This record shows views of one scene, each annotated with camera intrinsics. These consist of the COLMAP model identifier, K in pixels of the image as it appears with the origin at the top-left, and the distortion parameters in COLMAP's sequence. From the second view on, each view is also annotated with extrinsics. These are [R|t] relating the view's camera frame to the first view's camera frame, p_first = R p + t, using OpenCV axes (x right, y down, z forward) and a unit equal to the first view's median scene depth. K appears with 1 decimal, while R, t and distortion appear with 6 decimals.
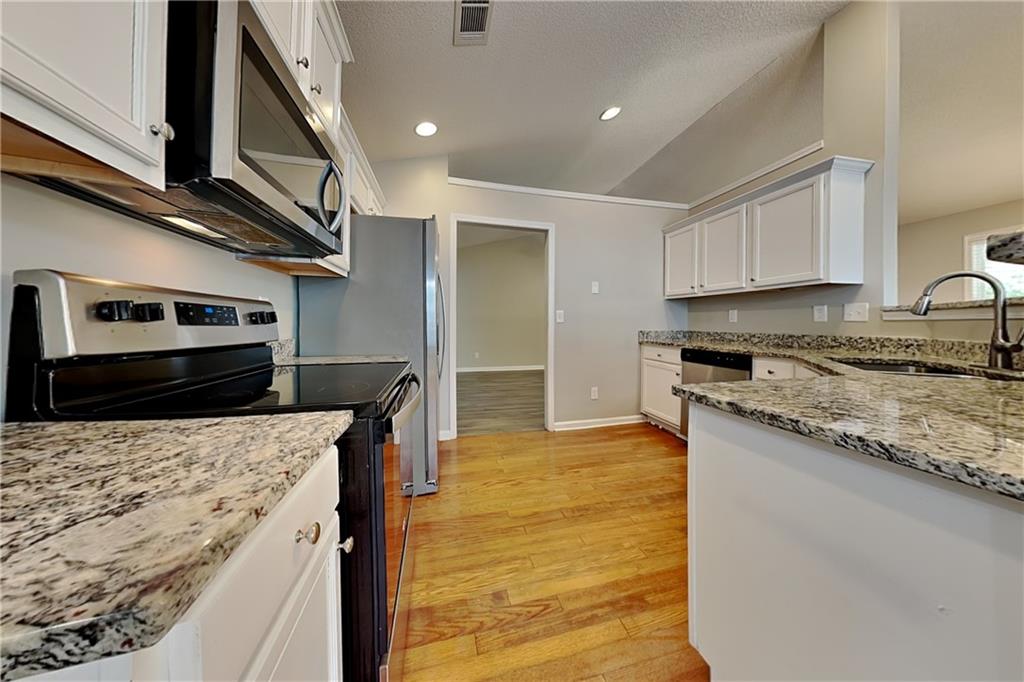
lens RADIAL K [[317.6, 0, 517.1], [0, 317.6, 332.4], [0, 0, 1]] dist [-0.000388, -0.000059]
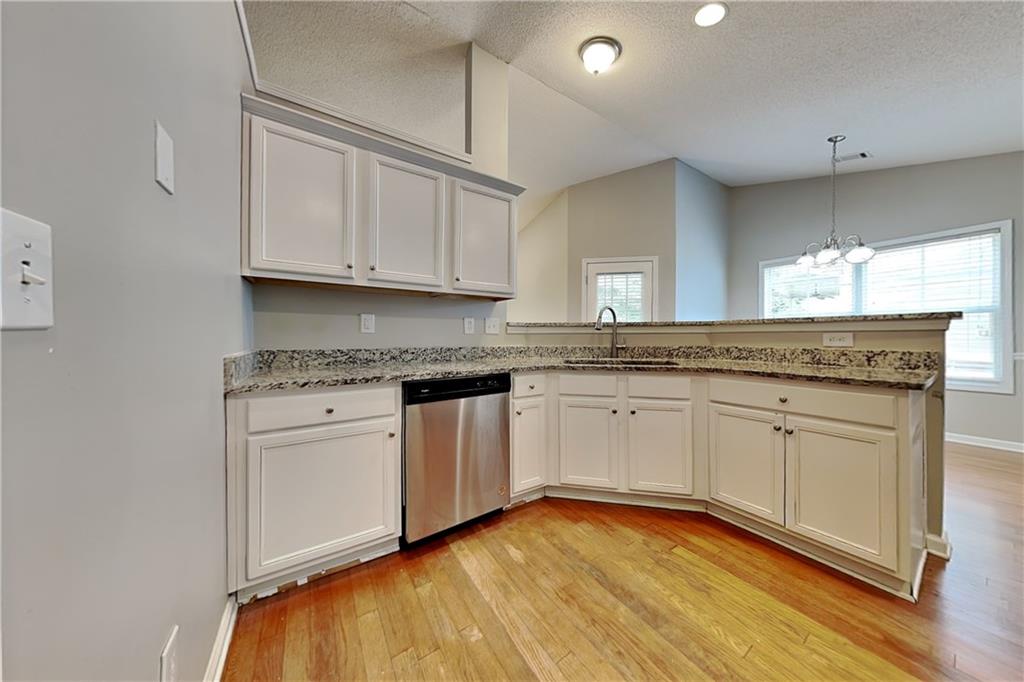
lens RADIAL K [[316.2, 0, 509.0], [0, 316.2, 338.7], [0, 0, 1]] dist [-0.000428, -0.000028]
pose [[-0.334043, -0.008727, 0.942517, -0.036558], [0.022276, 0.999605, 0.017151, -0.028525], [-0.942295, 0.026725, -0.333716, 1.095527]]
